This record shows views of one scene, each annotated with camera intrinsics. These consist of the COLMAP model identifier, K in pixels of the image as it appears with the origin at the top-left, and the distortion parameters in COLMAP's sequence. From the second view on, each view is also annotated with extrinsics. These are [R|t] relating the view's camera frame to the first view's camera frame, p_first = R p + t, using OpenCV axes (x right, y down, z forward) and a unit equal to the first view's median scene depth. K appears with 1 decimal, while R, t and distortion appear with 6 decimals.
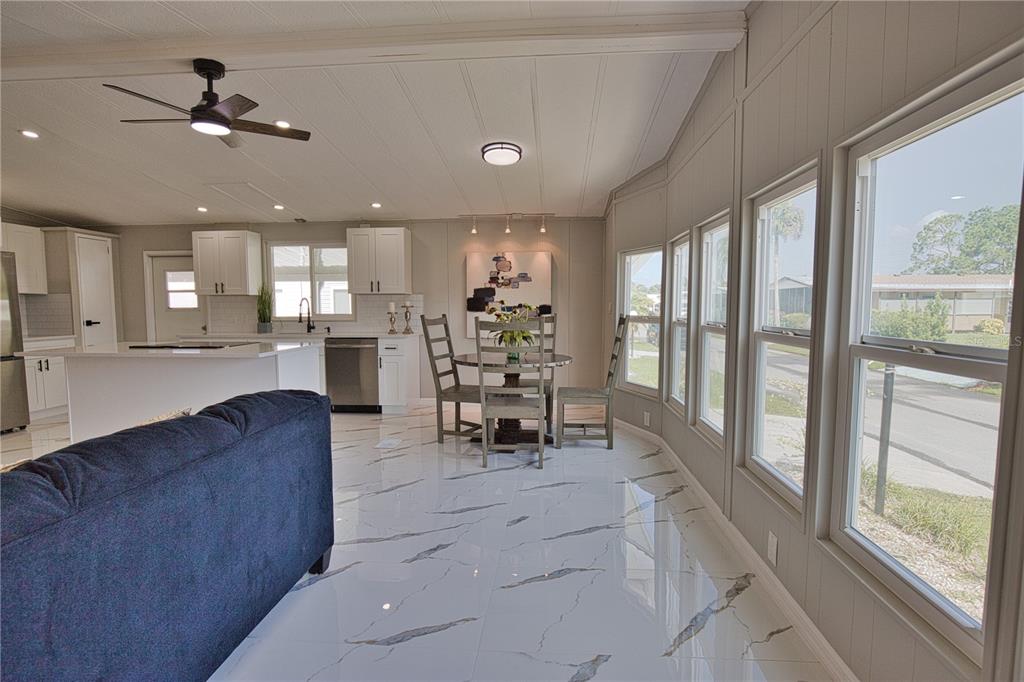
lens RADIAL K [[508.2, 0, 512.0], [0, 508.2, 341.0], [0, 0, 1]] dist [-0.000056, -0.000100]
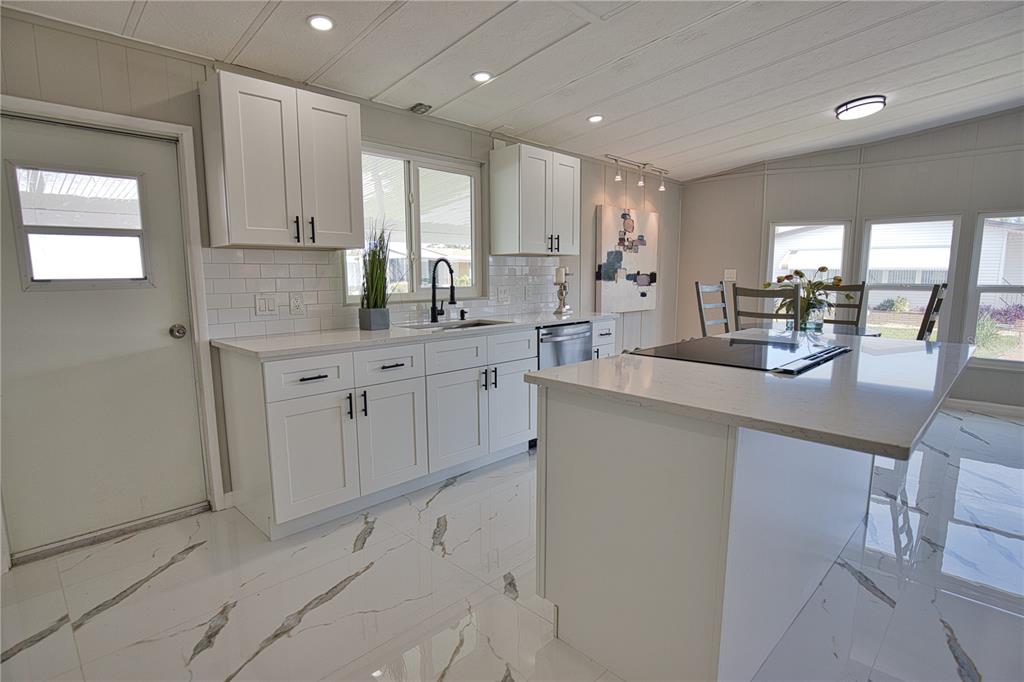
lens RADIAL K [[508.2, 0, 512.0], [0, 508.2, 341.0], [0, 0, 1]] dist [-0.000056, -0.000100]
pose [[0.651495, -0.098819, 0.752190, -0.783551], [0.062083, 0.995099, 0.076959, -0.034730], [-0.756109, -0.003441, 0.654437, 0.595459]]
